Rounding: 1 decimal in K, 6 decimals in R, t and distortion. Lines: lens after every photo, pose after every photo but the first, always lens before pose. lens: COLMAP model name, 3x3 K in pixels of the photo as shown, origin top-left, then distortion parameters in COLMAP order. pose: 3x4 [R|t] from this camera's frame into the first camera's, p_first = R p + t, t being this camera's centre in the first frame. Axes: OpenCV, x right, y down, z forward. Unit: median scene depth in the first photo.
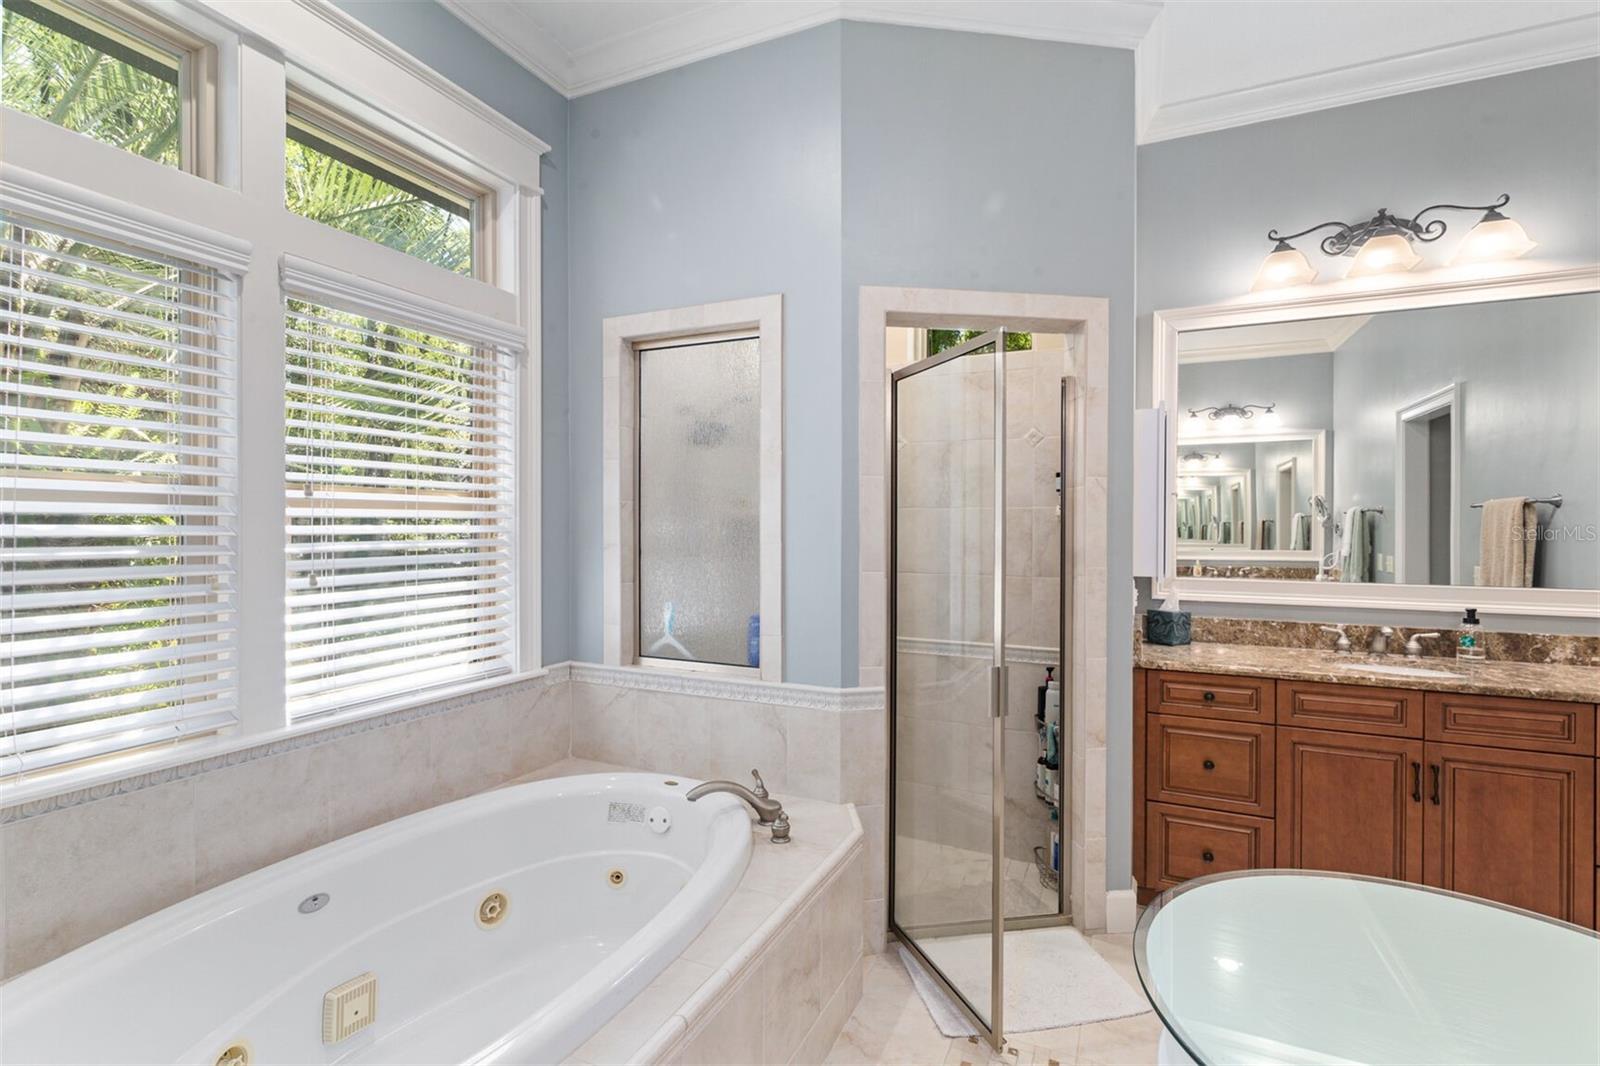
lens RADIAL K [[730.3, 0, 798.6], [0, 730.3, 535.2], [0, 0, 1]] dist [-0.001451, -0.000308]
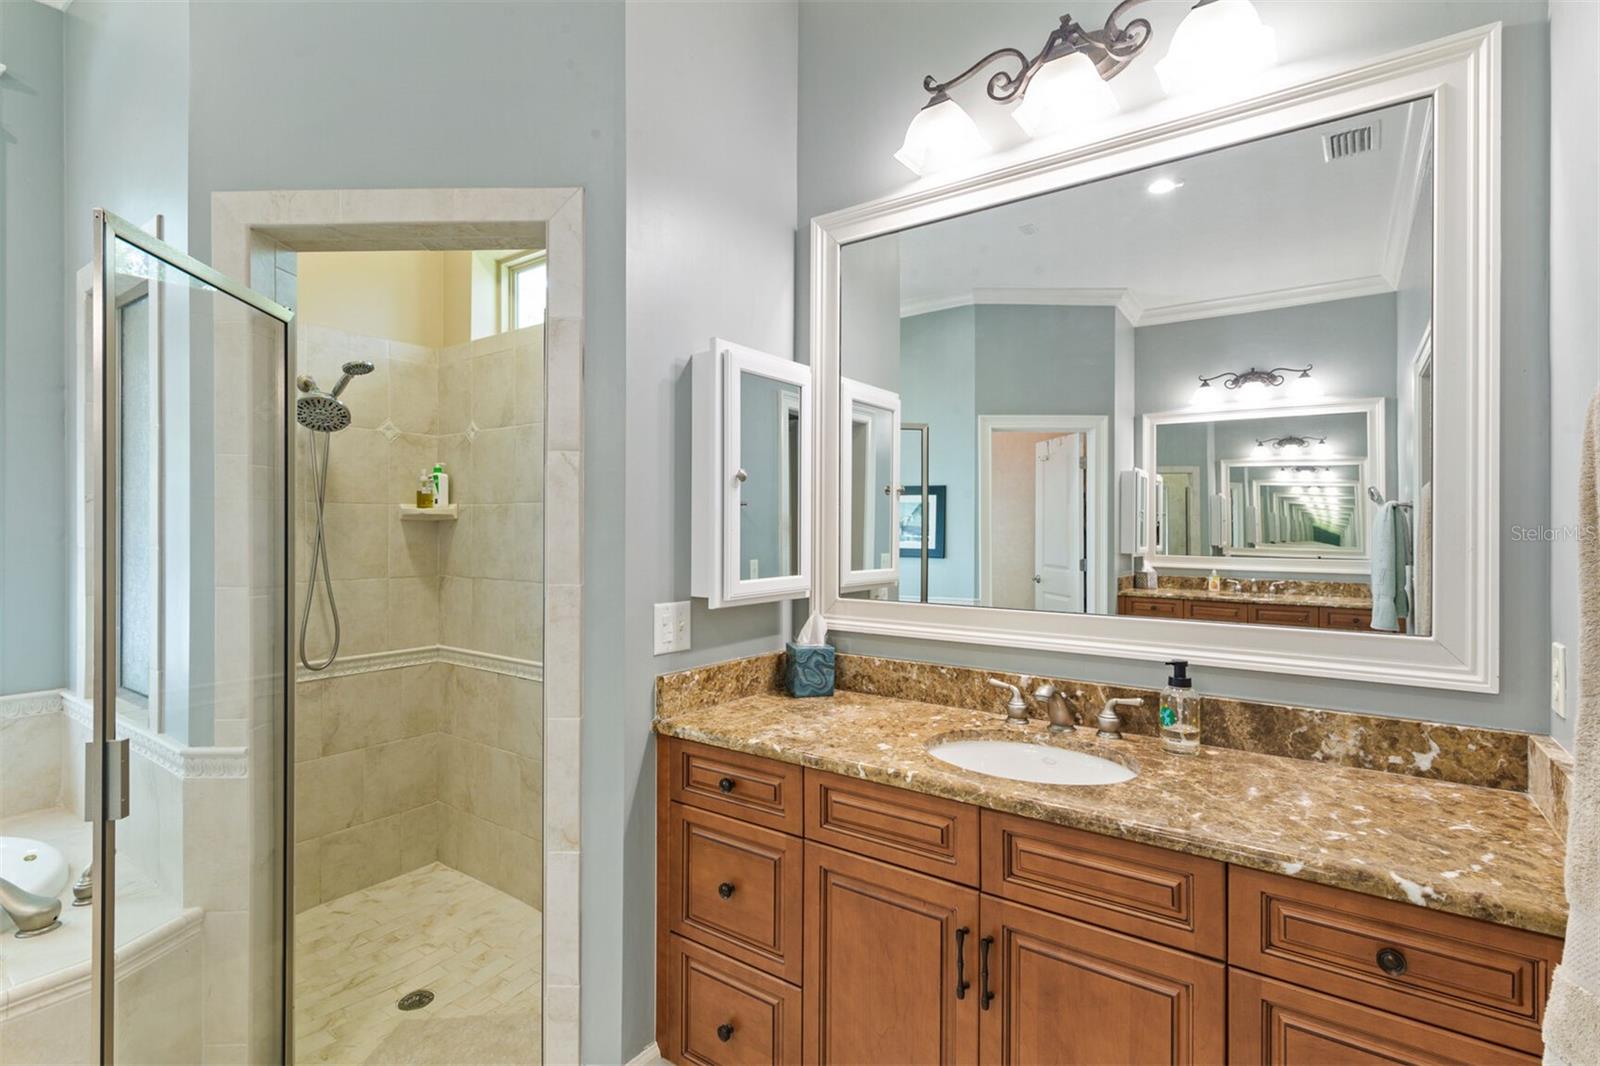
lens RADIAL K [[762.8, 0, 800.0], [0, 762.8, 533.0], [0, 0, 1]] dist [0.002657, -0.000439]
pose [[0.983151, -0.000580, -0.182794, 0.735485], [-0.000908, 0.999967, -0.008054, 0.002587], [0.182793, 0.008084, 0.983118, 0.335605]]
